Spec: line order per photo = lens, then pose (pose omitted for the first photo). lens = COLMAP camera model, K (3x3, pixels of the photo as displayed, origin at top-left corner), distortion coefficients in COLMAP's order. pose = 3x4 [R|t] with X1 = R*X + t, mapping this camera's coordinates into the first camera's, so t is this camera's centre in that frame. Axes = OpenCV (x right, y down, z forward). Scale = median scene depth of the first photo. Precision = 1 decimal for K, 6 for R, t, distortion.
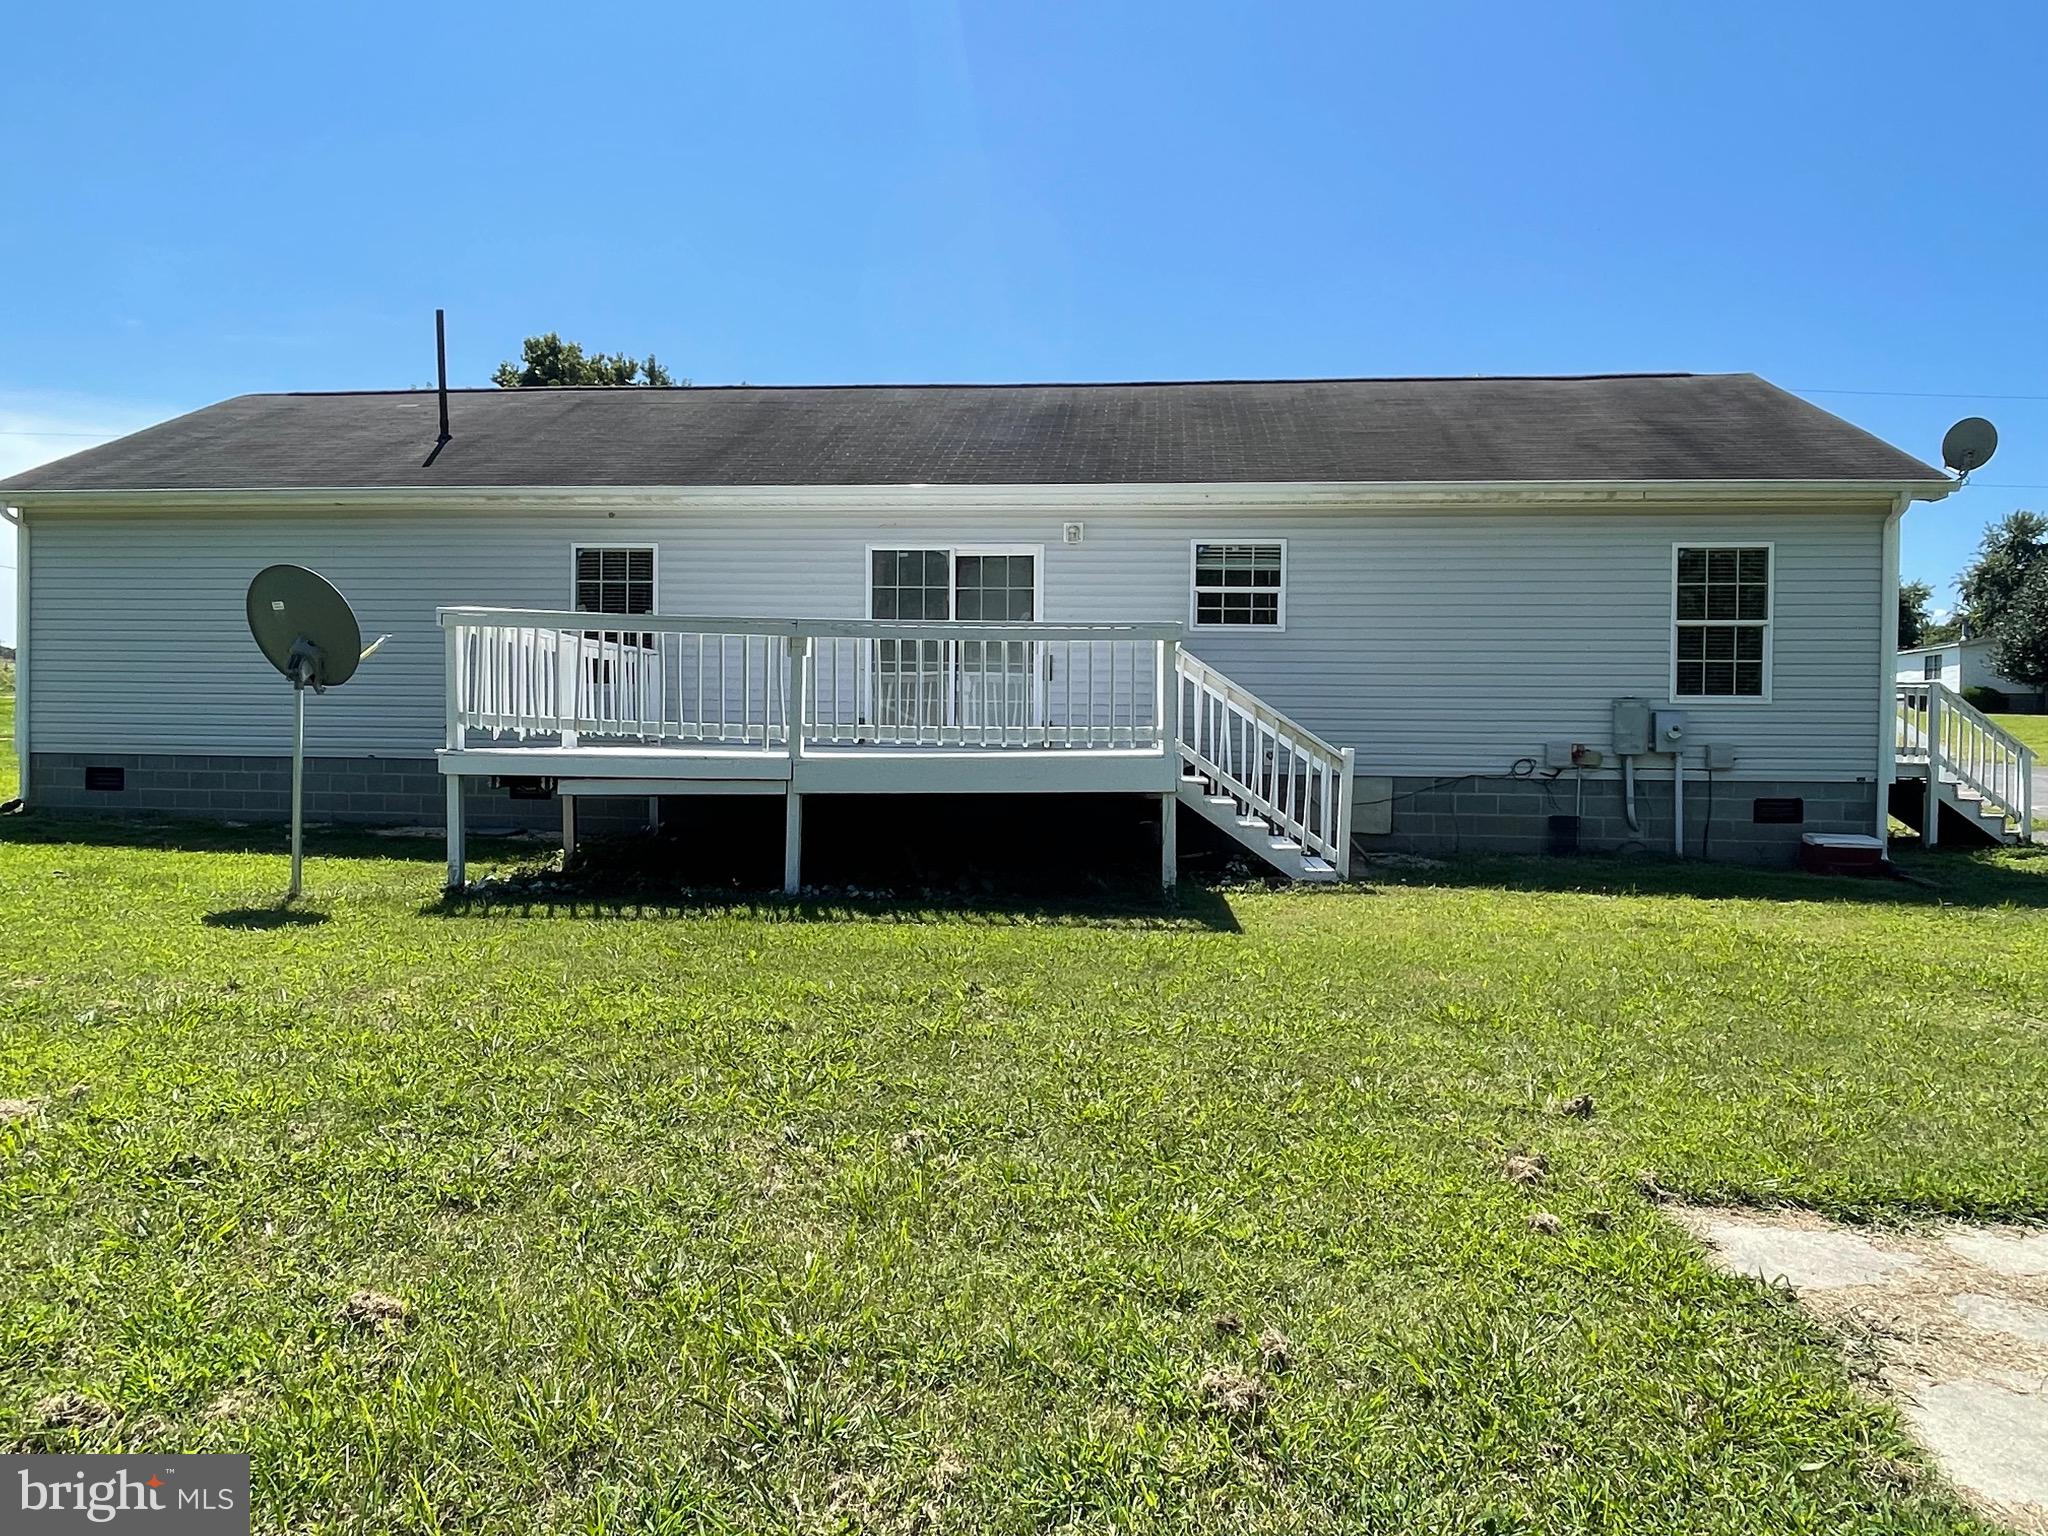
lens RADIAL K [[1335.6, 0, 1004.9], [0, 1335.6, 756.3], [0, 0, 1]] dist [0.003950, -0.010858]
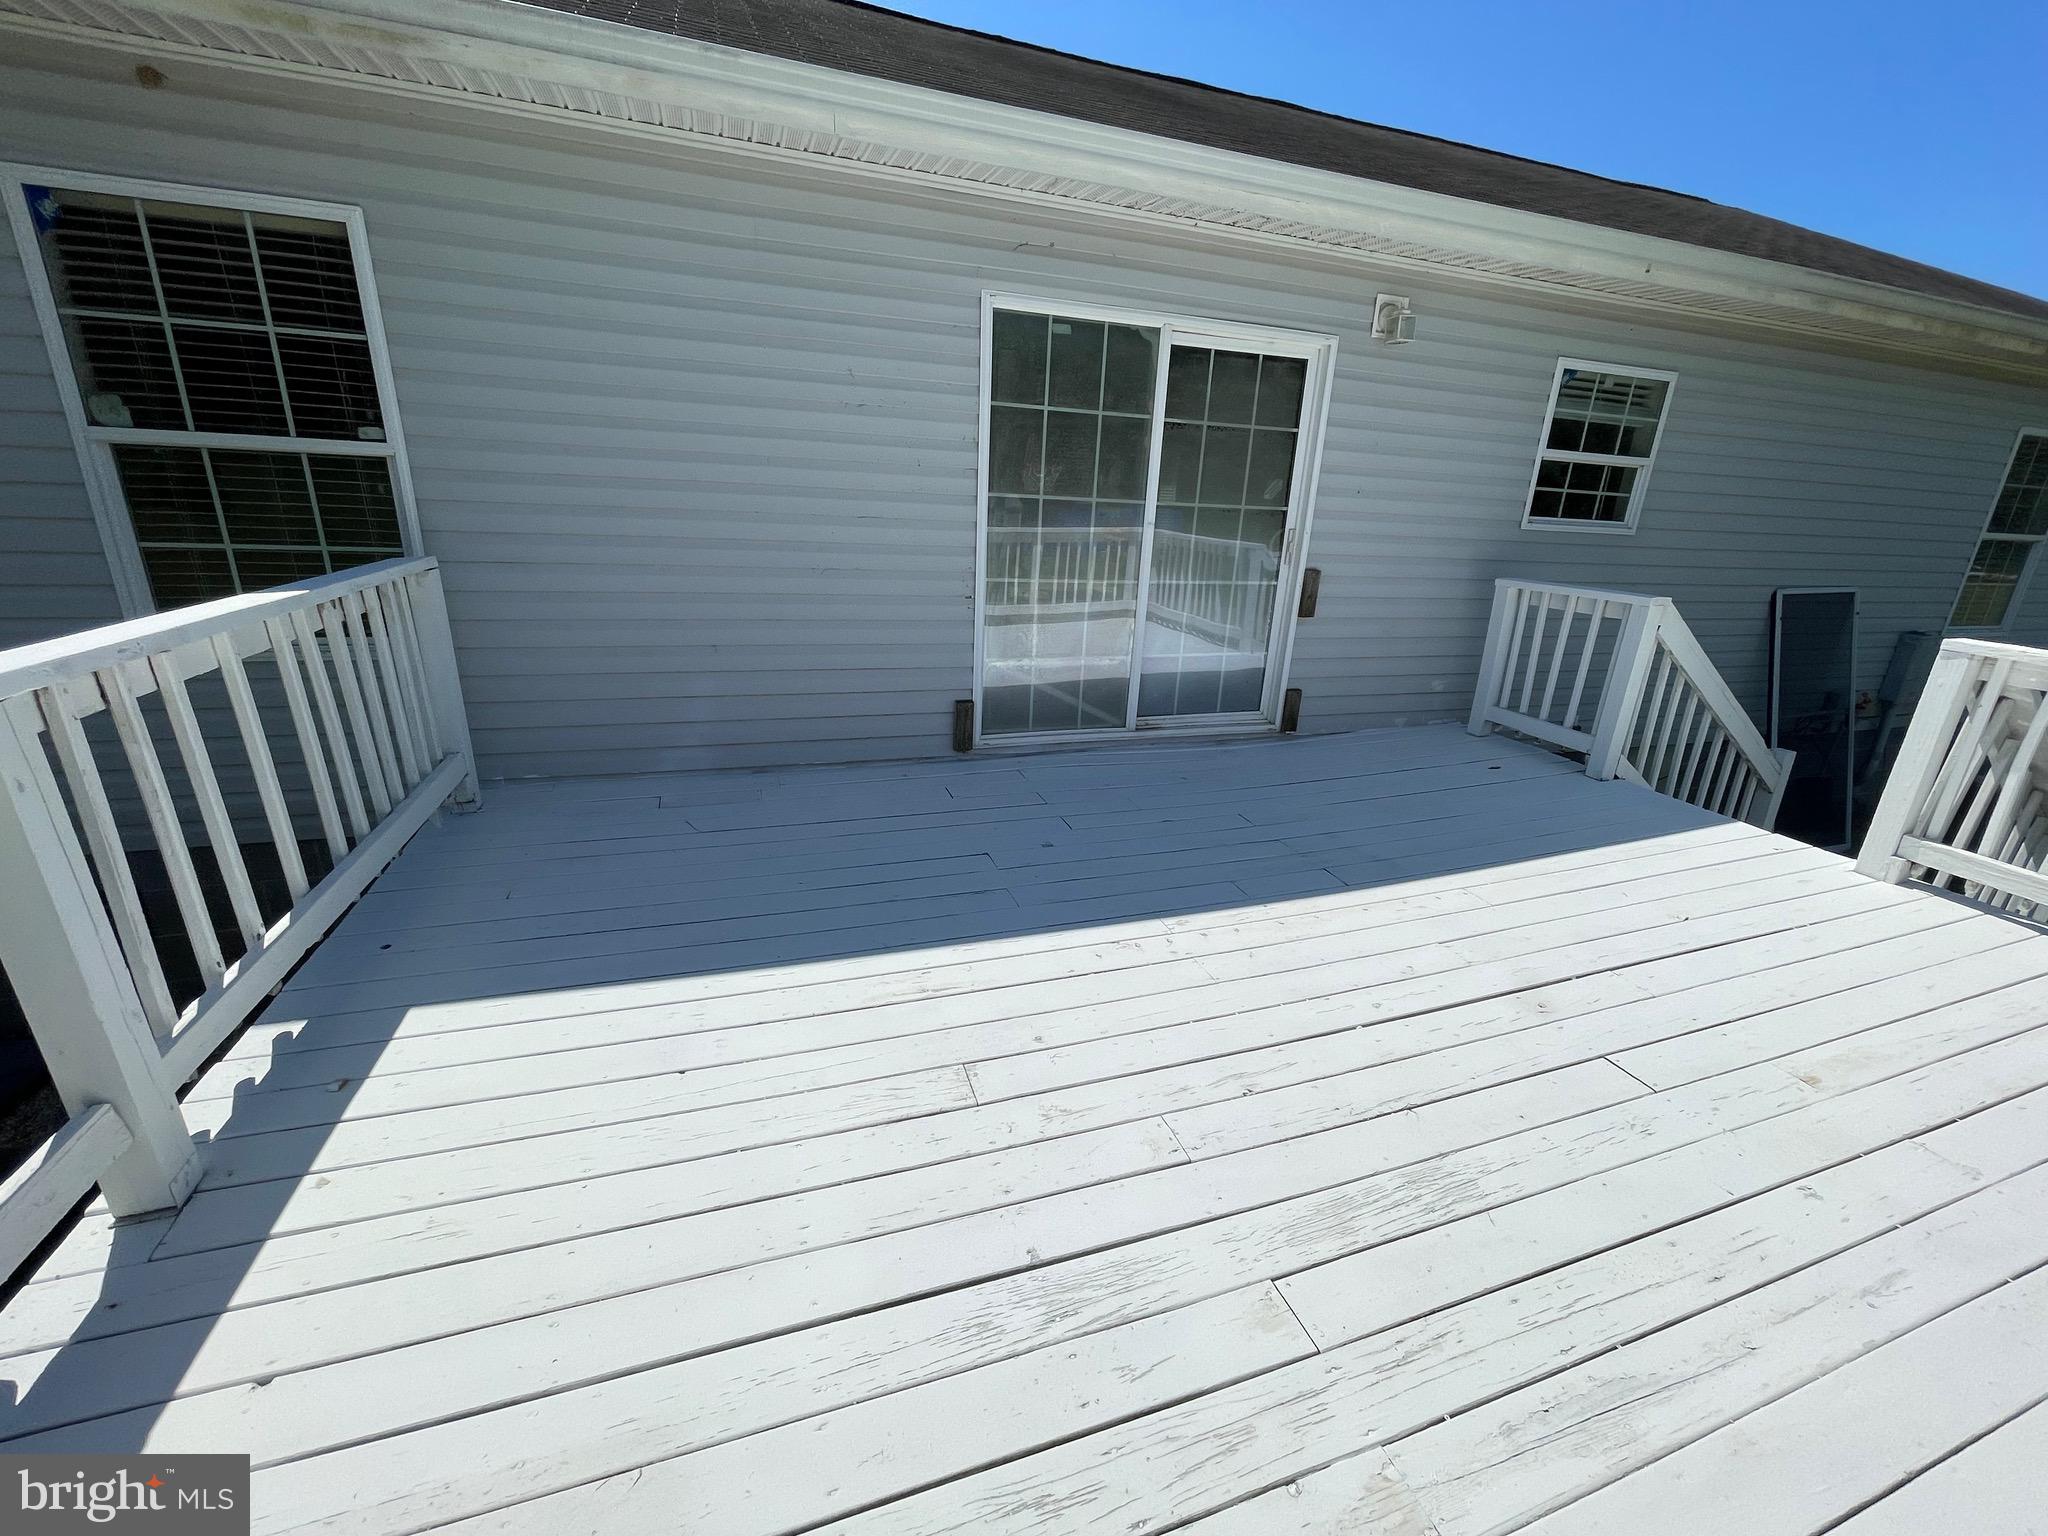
lens RADIAL K [[828.8, 0, 1025.5], [0, 828.8, 772.3], [0, 0, 1]] dist [-0.004452, 0.001861]
pose [[0.906665, -0.108140, 0.407756, -0.219735], [-0.030411, 0.947315, 0.318855, -0.102421], [-0.420754, -0.301495, 0.855609, 0.750302]]
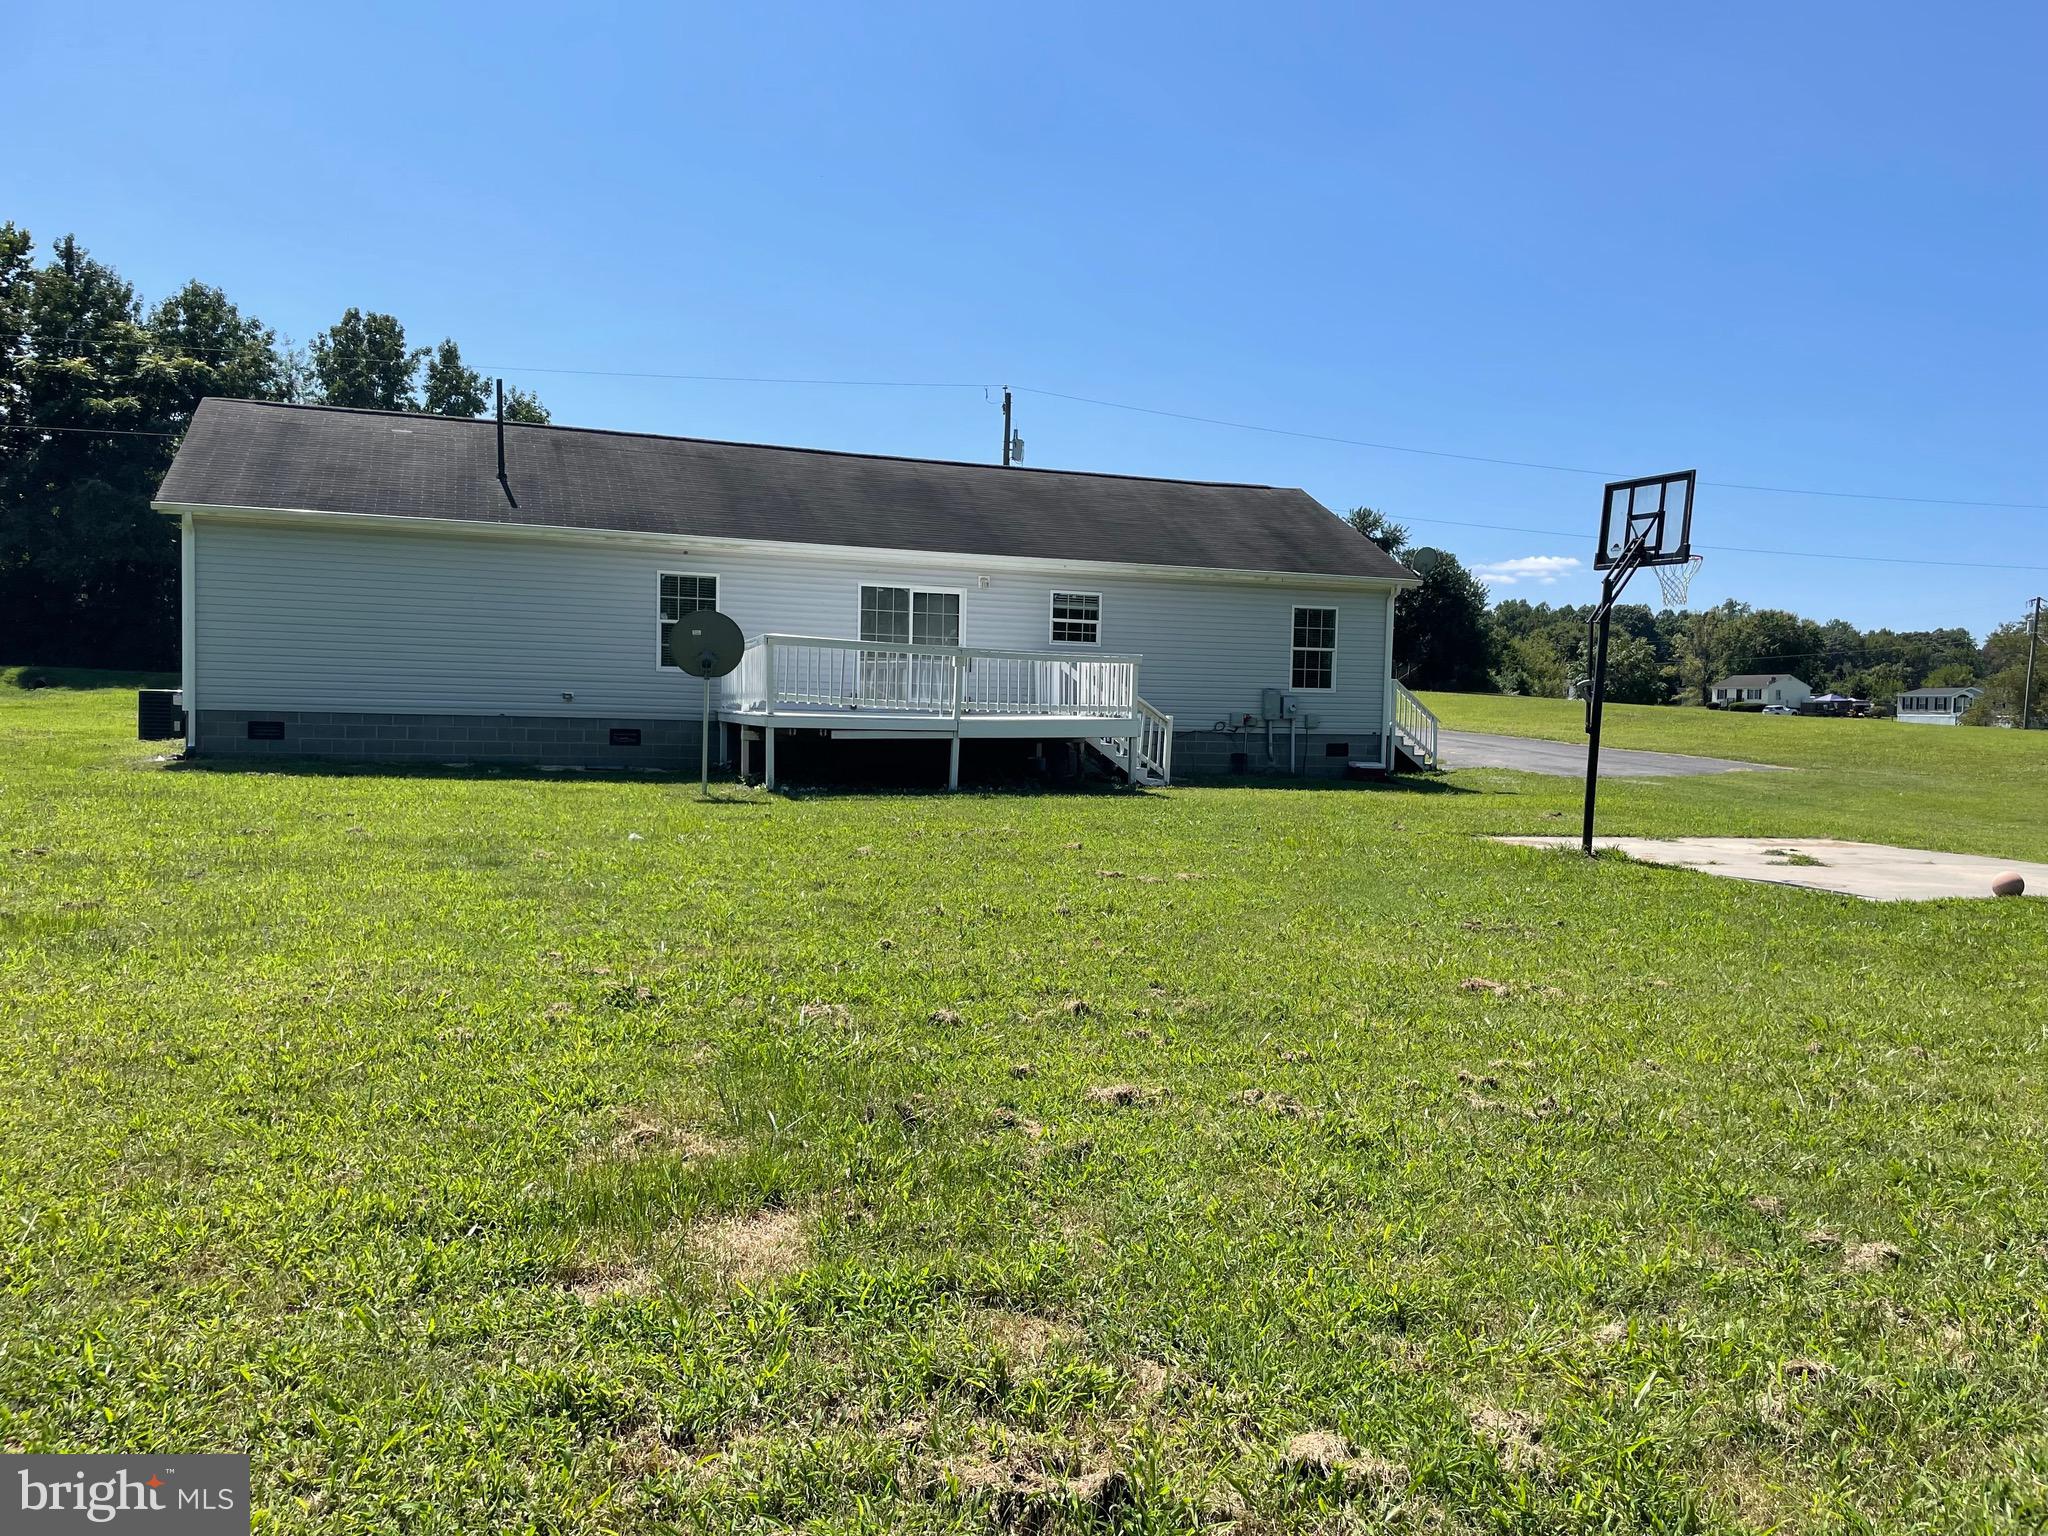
lens RADIAL K [[1547.2, 0, 1020.6], [0, 1547.2, 781.4], [0, 0, 1]] dist [0.029832, -0.008207]
pose [[0.901623, -0.011197, 0.432379, -0.742180], [-0.006780, 0.999176, 0.040013, 0.000798], [-0.432470, -0.039009, 0.900804, -0.751194]]
